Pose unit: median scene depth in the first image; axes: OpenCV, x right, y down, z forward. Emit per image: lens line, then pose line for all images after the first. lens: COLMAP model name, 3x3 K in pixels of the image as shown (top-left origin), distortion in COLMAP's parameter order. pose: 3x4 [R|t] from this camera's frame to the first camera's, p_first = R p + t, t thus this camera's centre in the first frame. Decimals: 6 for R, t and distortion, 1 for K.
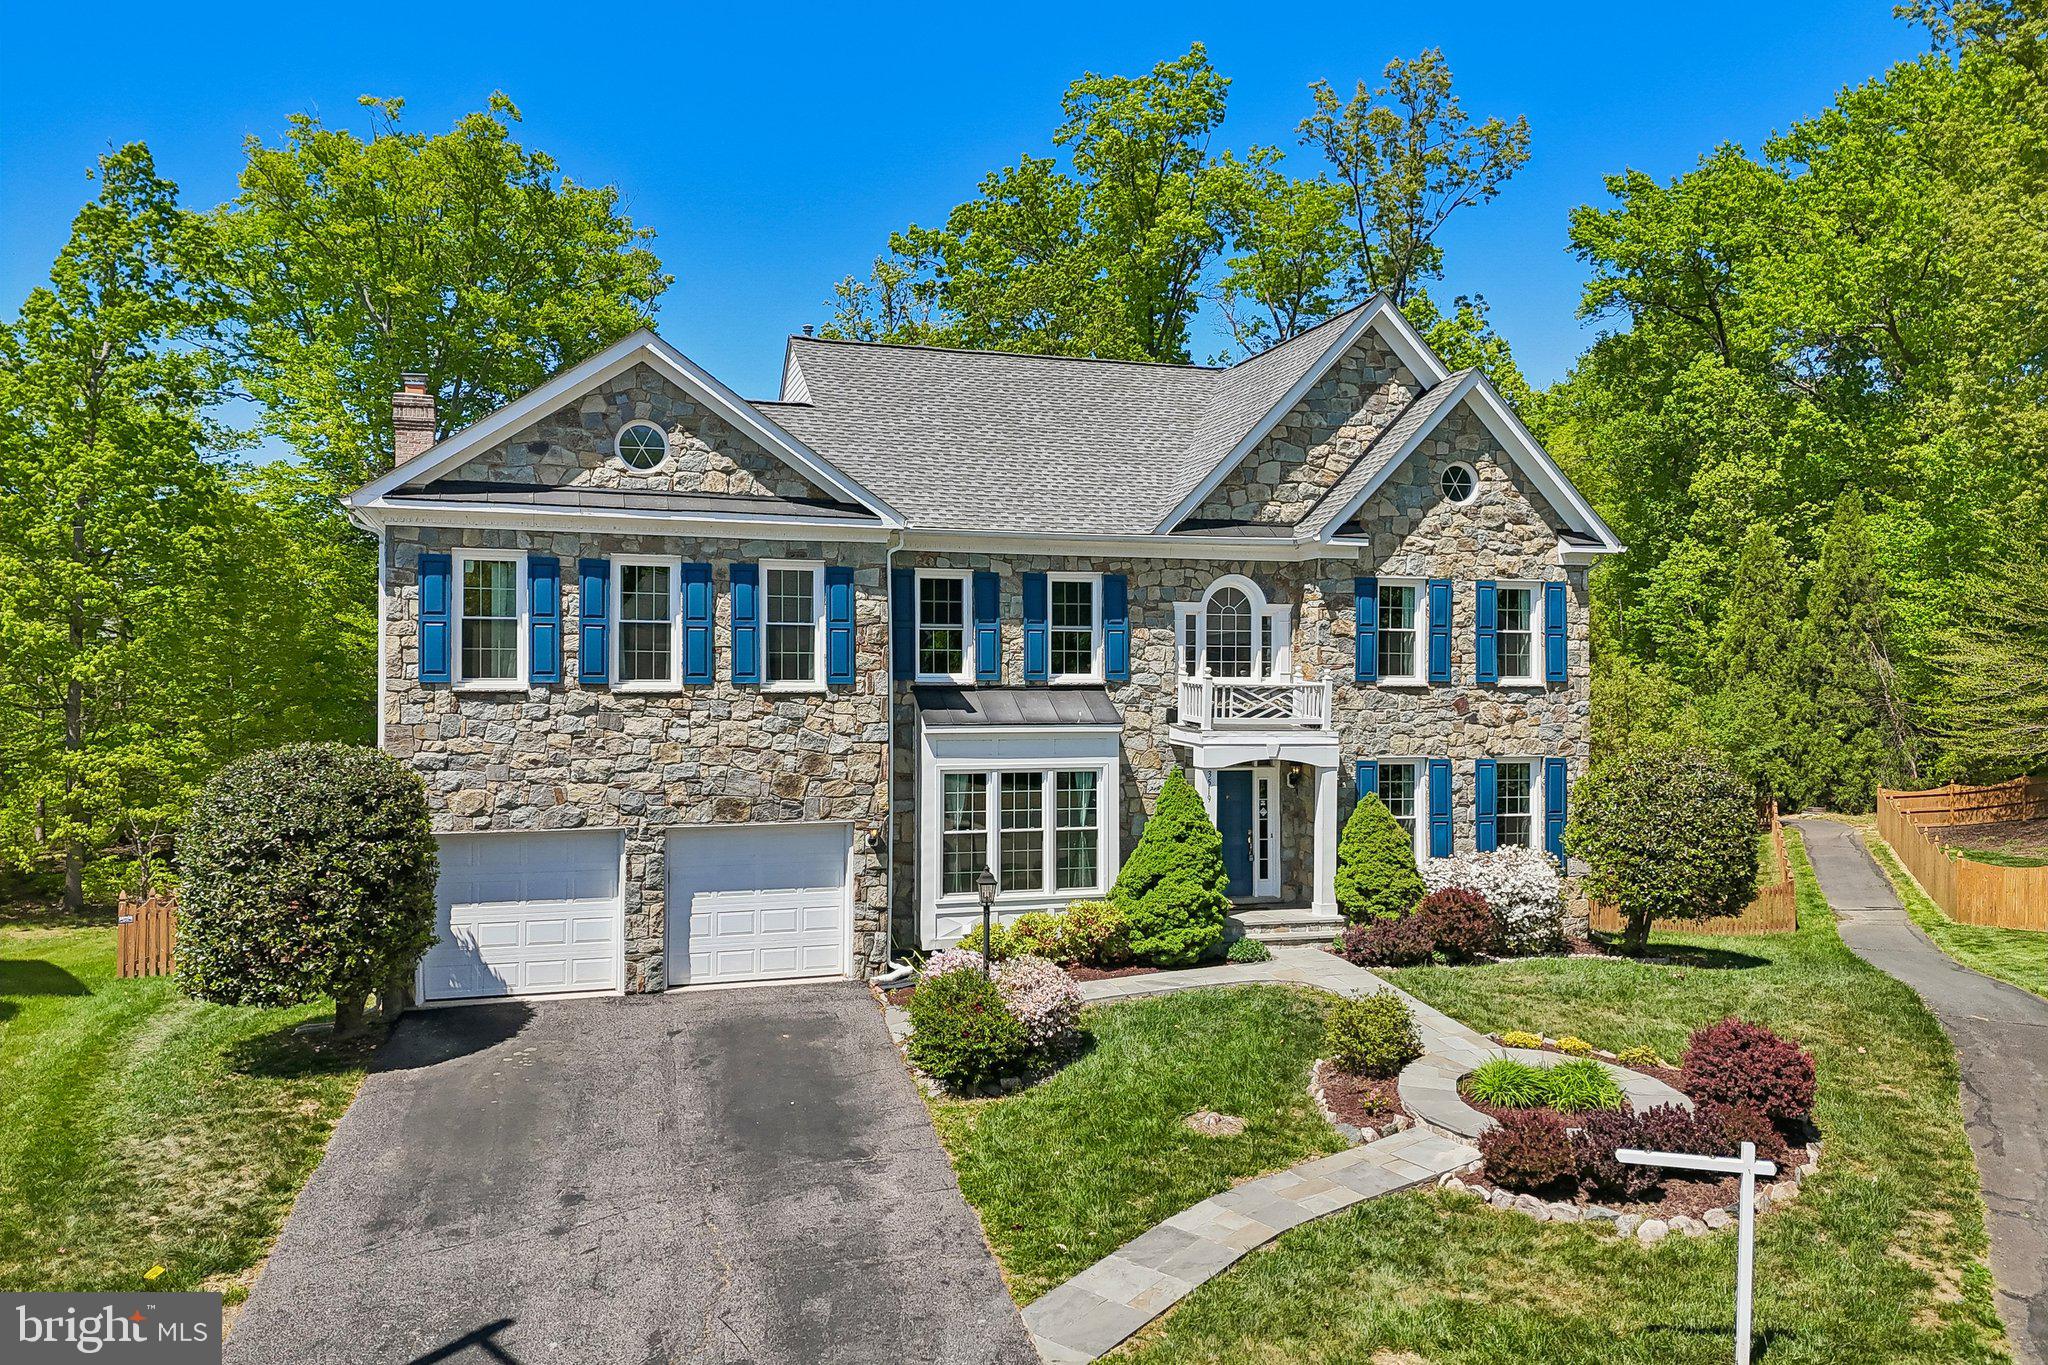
lens RADIAL K [[1507.4, 0, 1022.1], [0, 1507.4, 685.8], [0, 0, 1]] dist [0.058495, -0.052387]
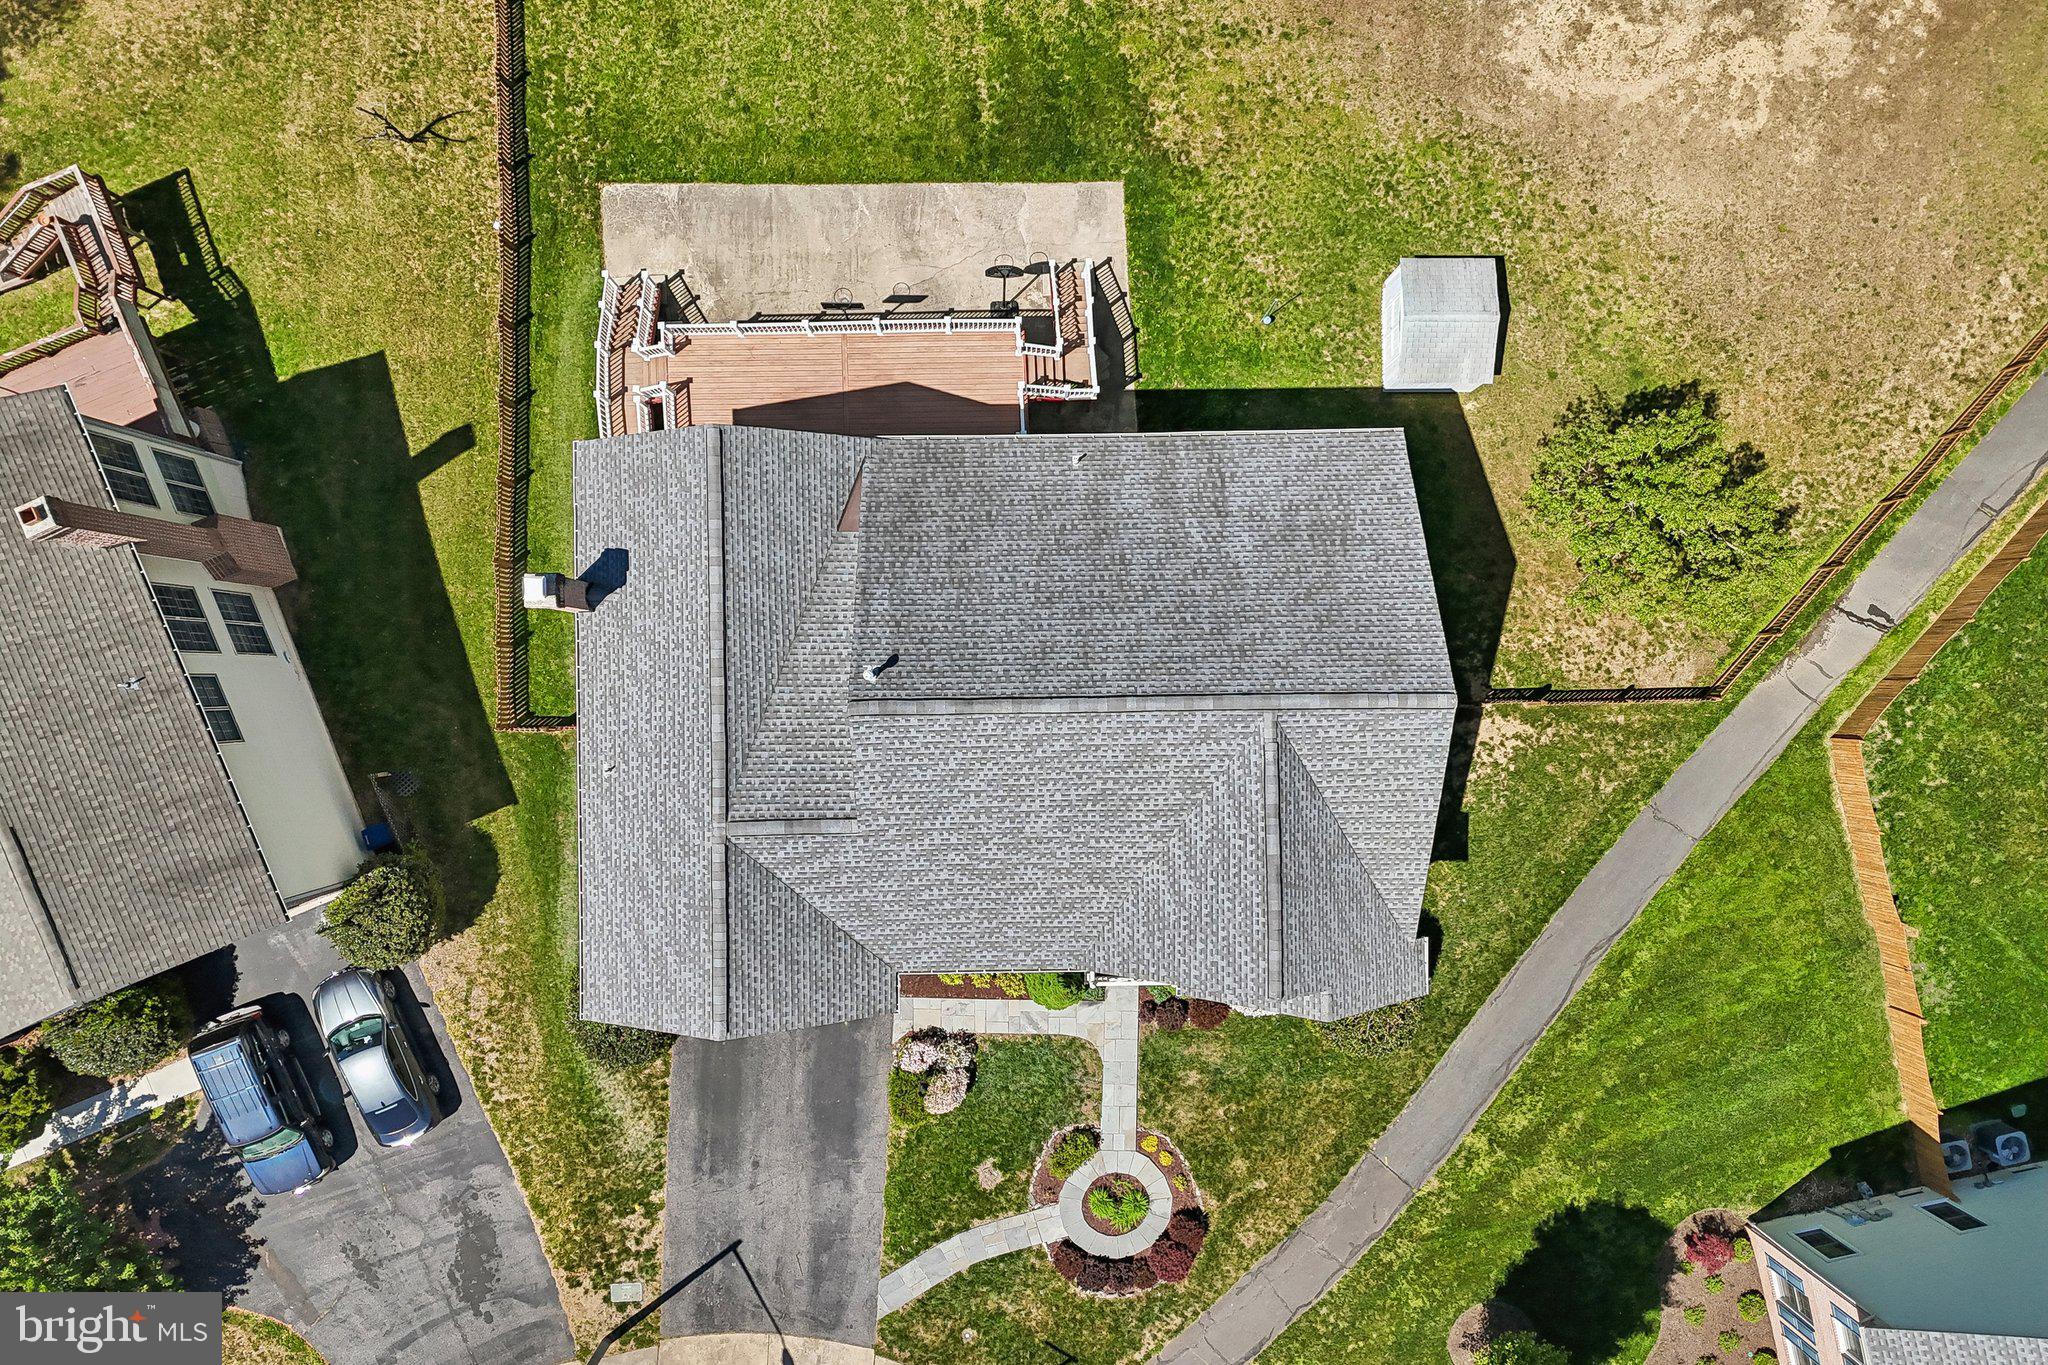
lens RADIAL K [[1507.4, 0, 1023.3], [0, 1507.4, 691.2], [0, 0, 1]] dist [0.058495, -0.052387]
pose [[0.957361, 0.288895, -0.000088, -0.040509], [0.001199, -0.003668, 0.999993, -1.642897], [0.288893, -0.957354, -0.003858, 1.290256]]
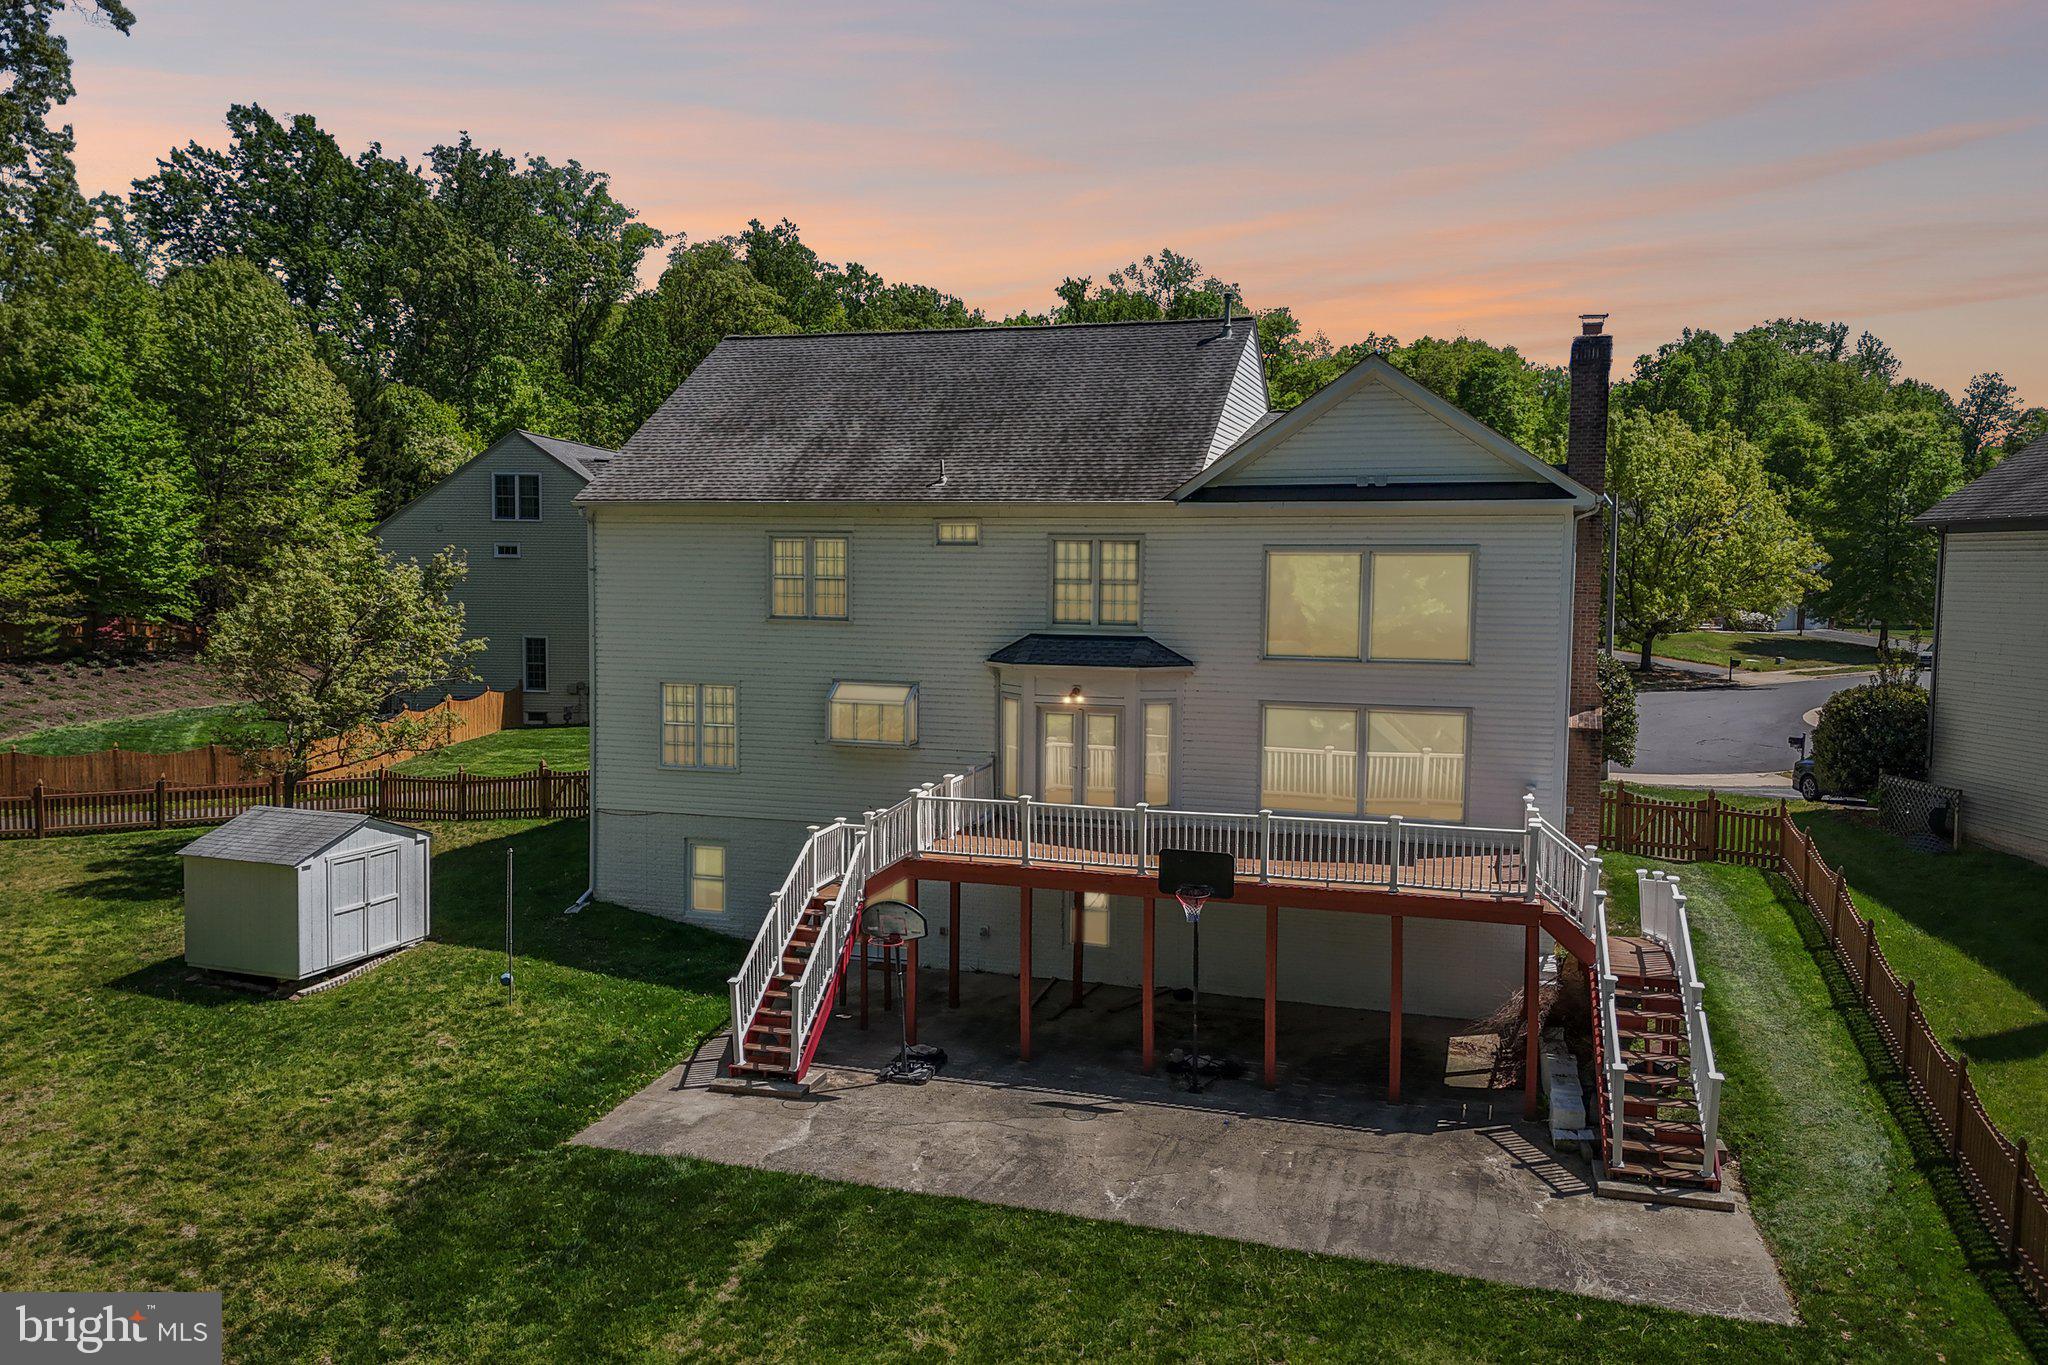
lens RADIAL K [[1507.4, 0, 1026.3], [0, 1507.4, 678.9], [0, 0, 1]] dist [0.058495, -0.052387]
pose [[-0.818634, -0.054693, 0.571706, -0.839963], [-0.015750, 0.997219, 0.072848, -0.043657], [-0.574100, 0.050631, -0.817218, 2.515597]]
